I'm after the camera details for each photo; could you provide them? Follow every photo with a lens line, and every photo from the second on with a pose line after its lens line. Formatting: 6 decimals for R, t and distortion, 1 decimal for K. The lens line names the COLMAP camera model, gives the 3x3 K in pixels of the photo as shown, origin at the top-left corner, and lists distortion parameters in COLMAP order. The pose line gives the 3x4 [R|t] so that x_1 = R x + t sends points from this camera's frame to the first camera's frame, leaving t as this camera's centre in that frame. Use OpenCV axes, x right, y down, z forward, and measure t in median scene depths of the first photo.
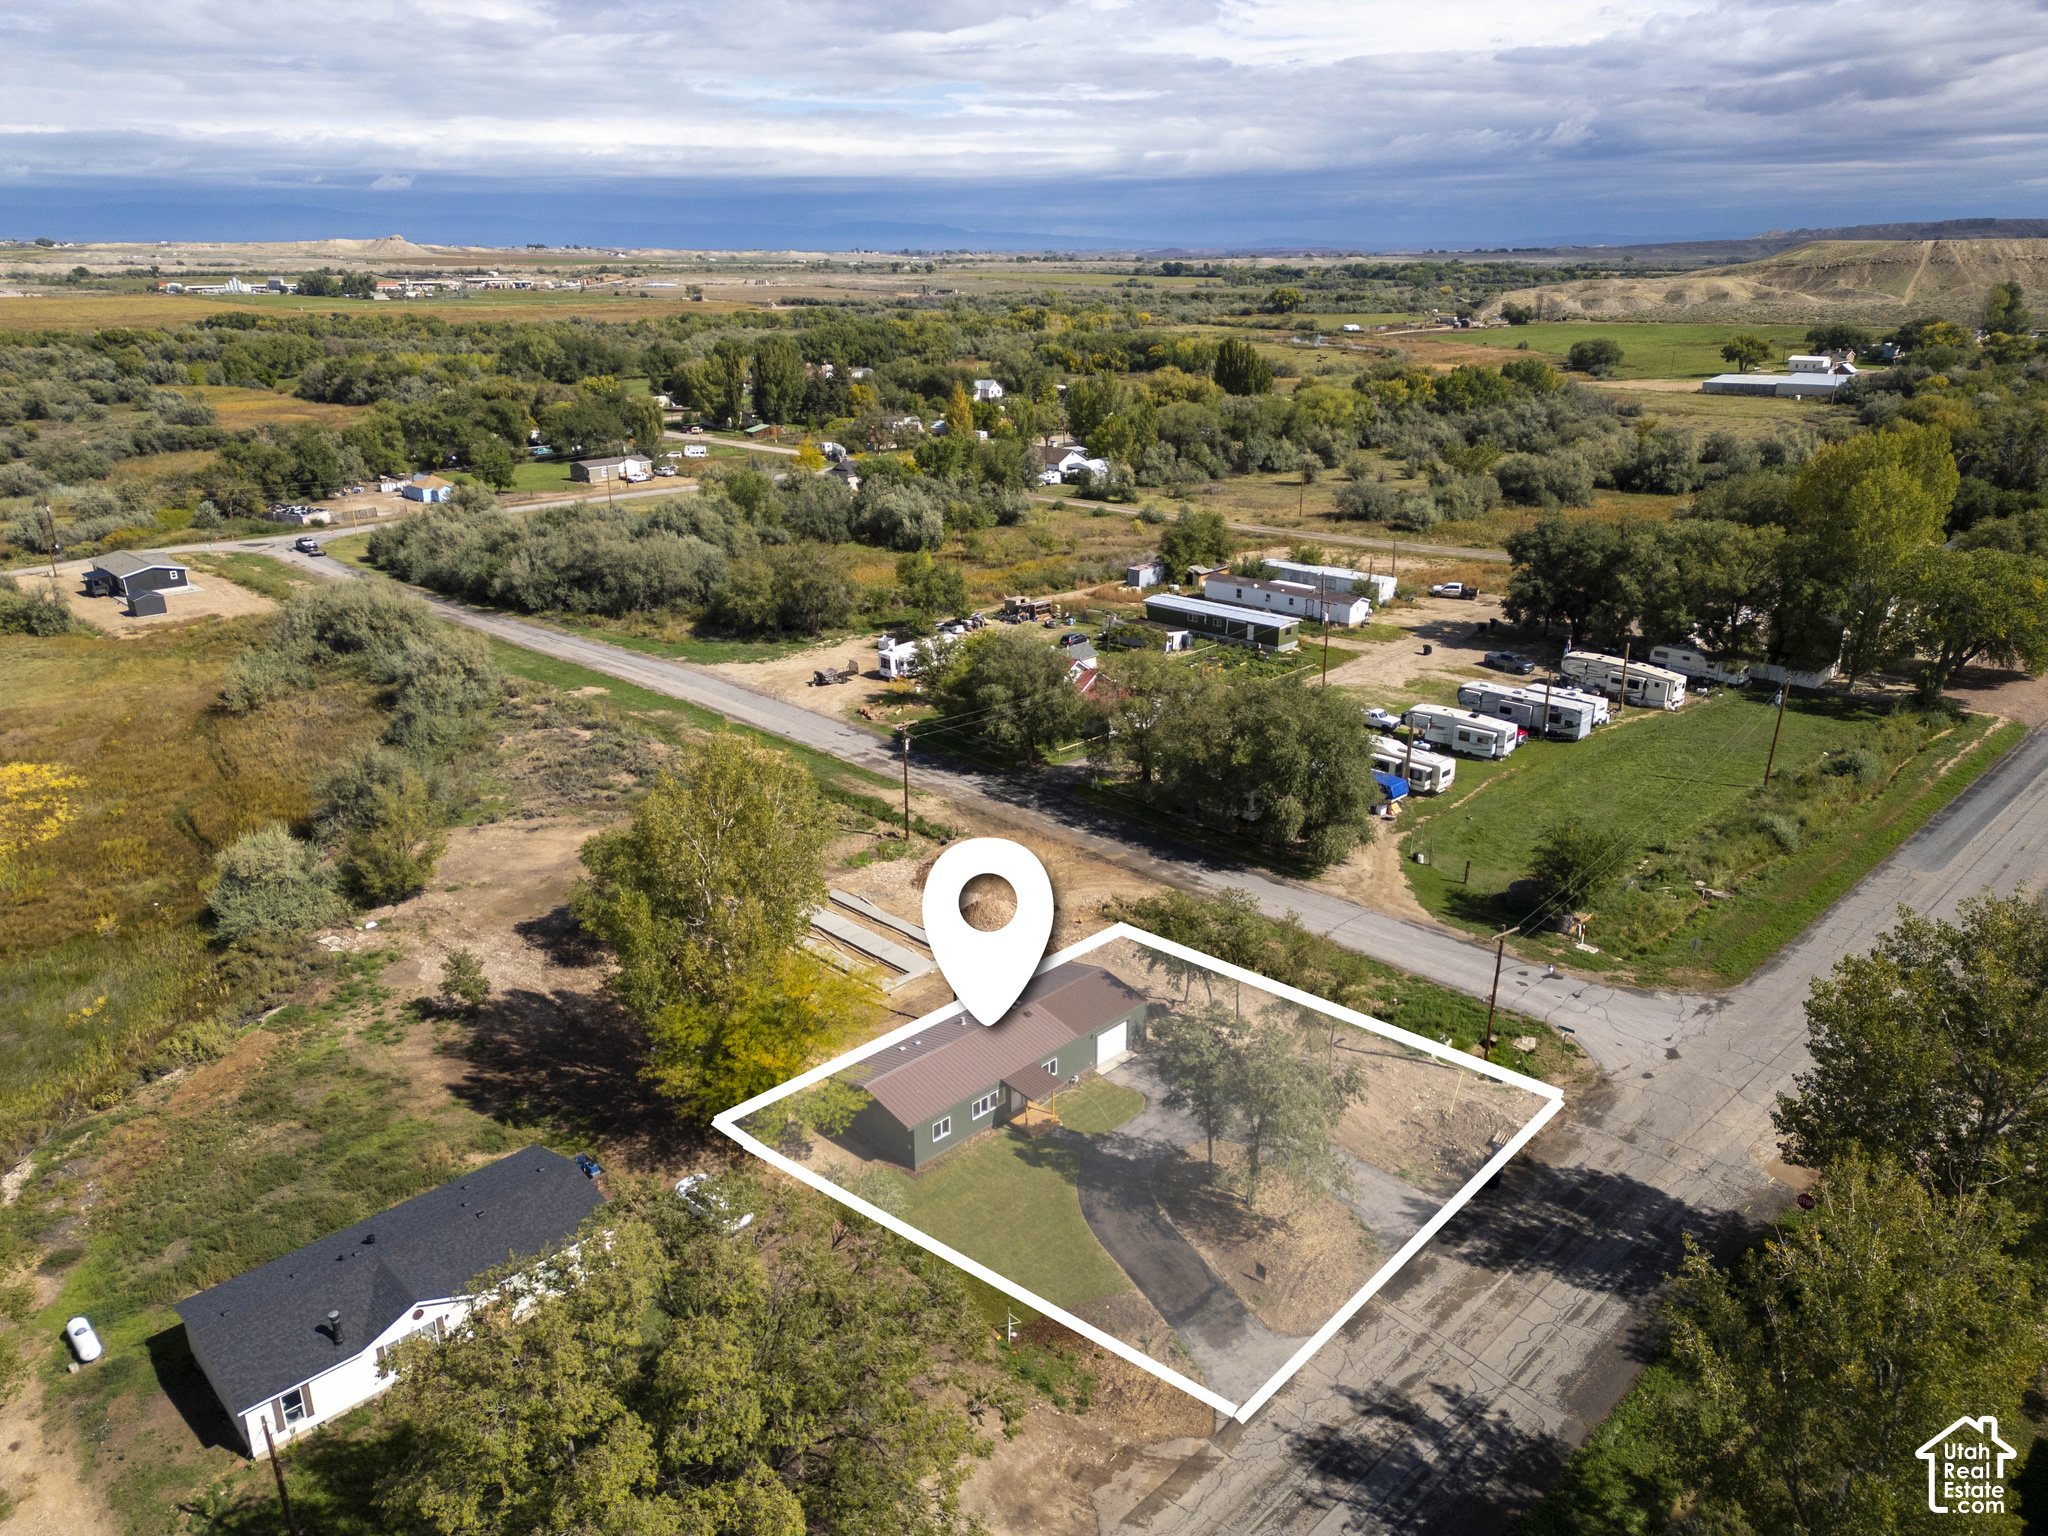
lens RADIAL K [[1421.3, 0, 1028.6], [0, 1421.3, 778.8], [0, 0, 1]] dist [0.075335, -0.065793]
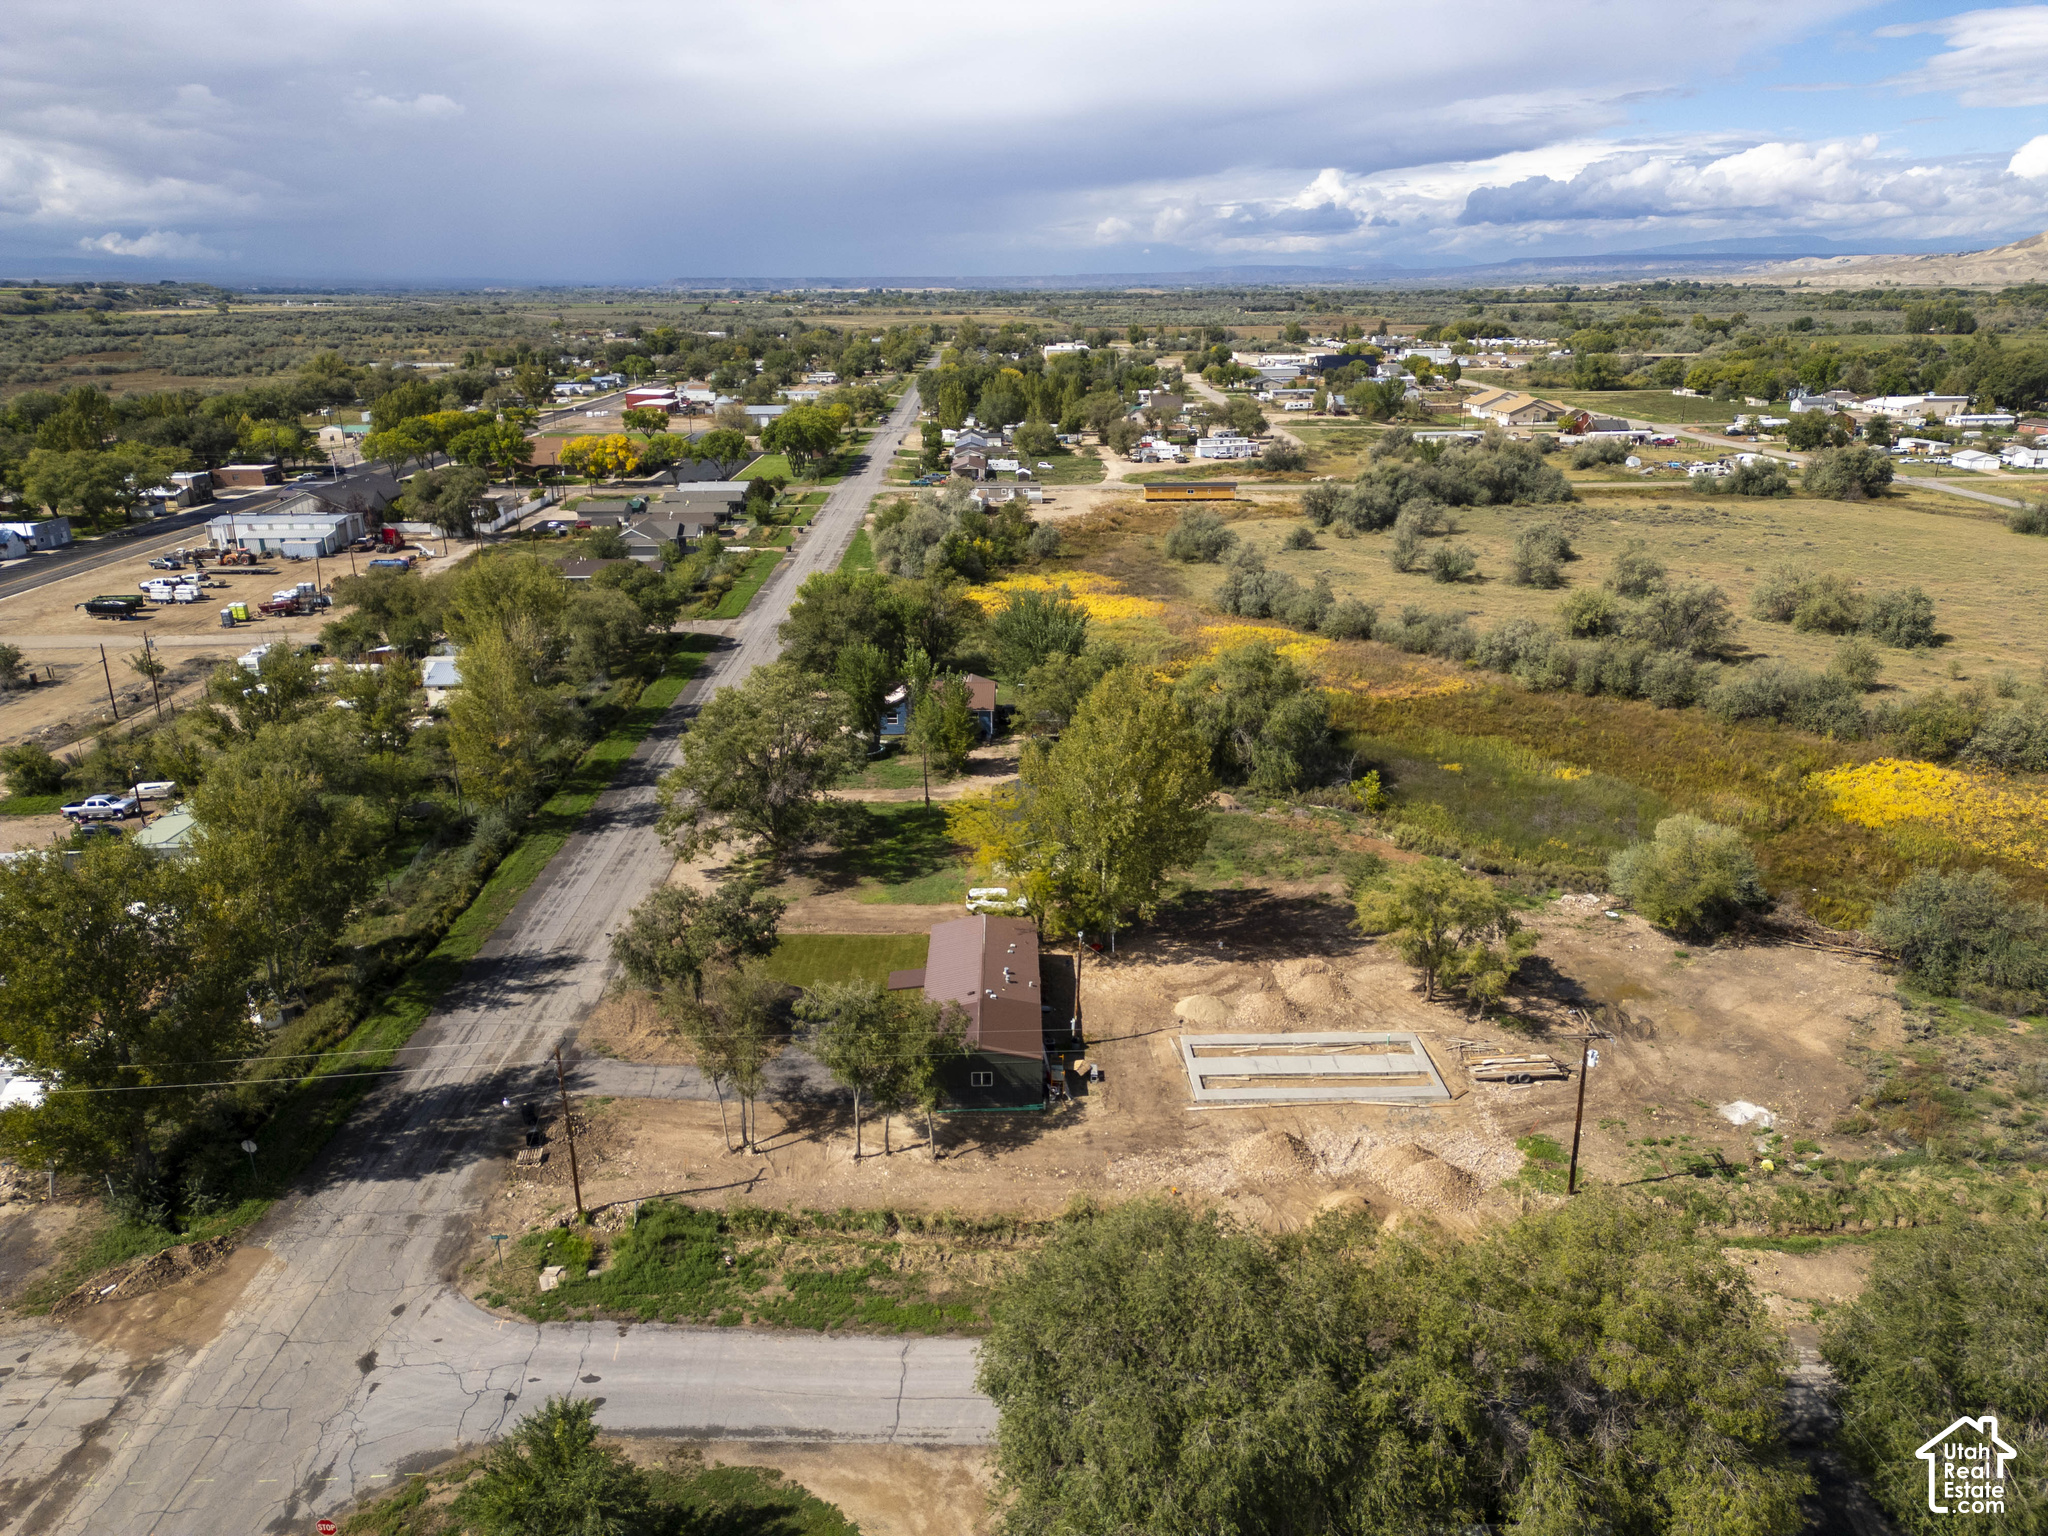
lens RADIAL K [[1421.3, 0, 1028.6], [0, 1421.3, 778.8], [0, 0, 1]] dist [0.075335, -0.065793]
pose [[-0.689435, 0.248204, -0.680495, 0.329687], [-0.235973, 0.811249, 0.534968, -0.275240], [0.684833, 0.529404, -0.500735, 0.739765]]
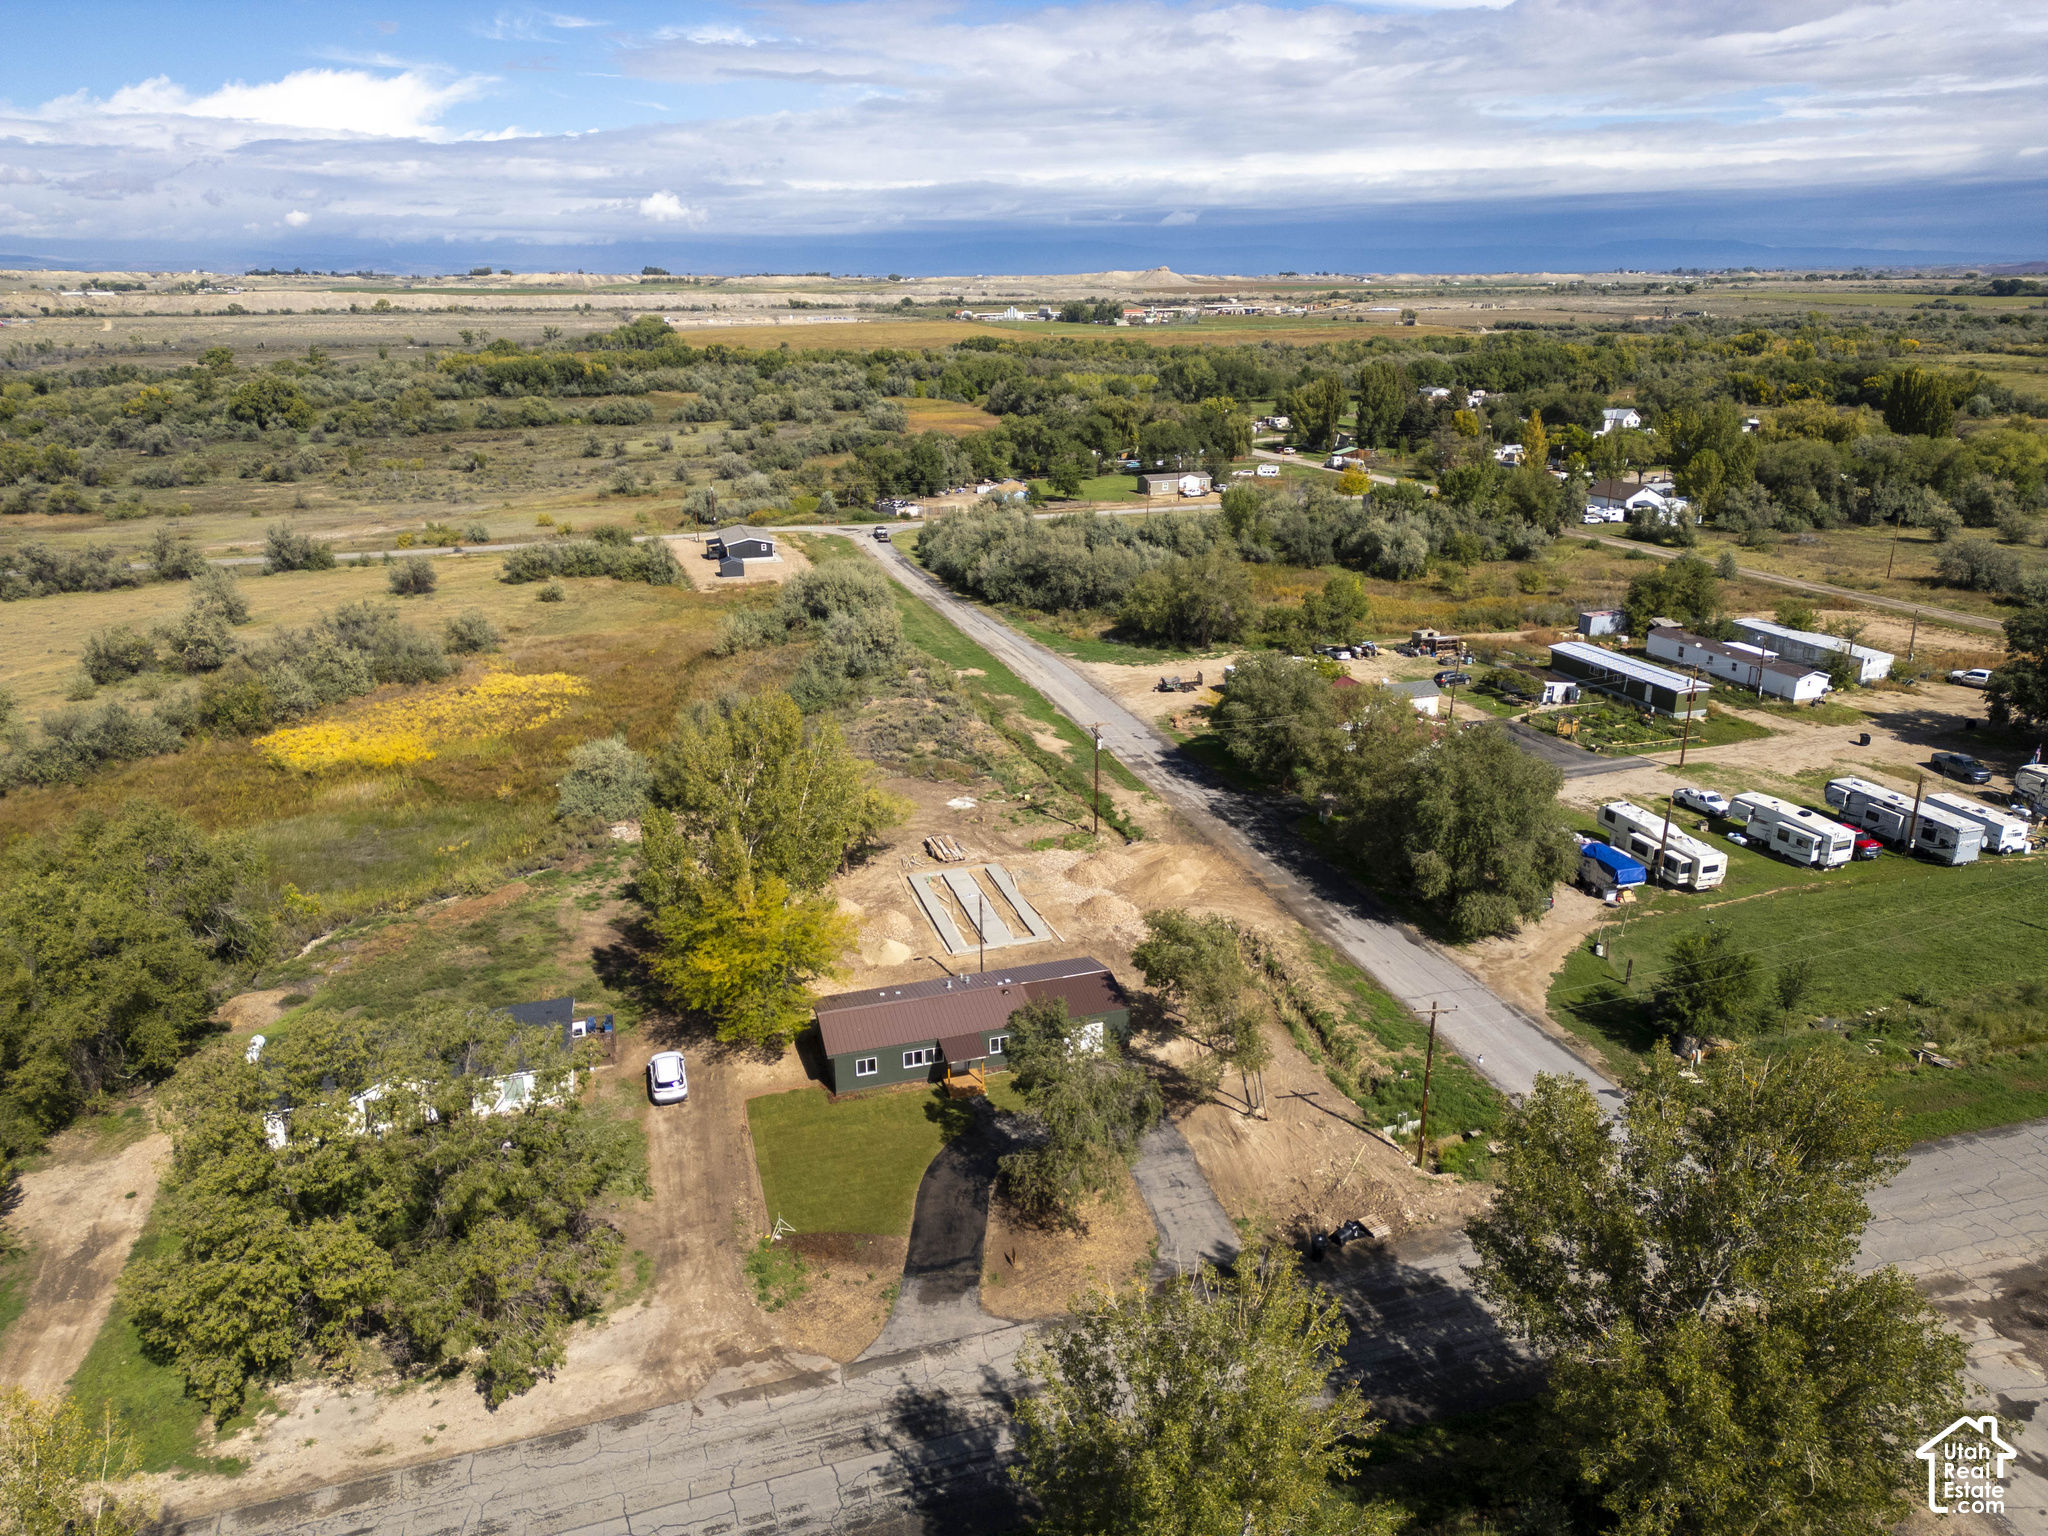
lens RADIAL K [[1421.3, 0, 1028.6], [0, 1421.3, 778.8], [0, 0, 1]] dist [0.075335, -0.065793]
pose [[0.883760, 0.149776, -0.443324, 0.231141], [-0.156494, 0.987442, 0.021638, -0.009072], [0.440997, 0.050255, 0.896100, 0.022004]]
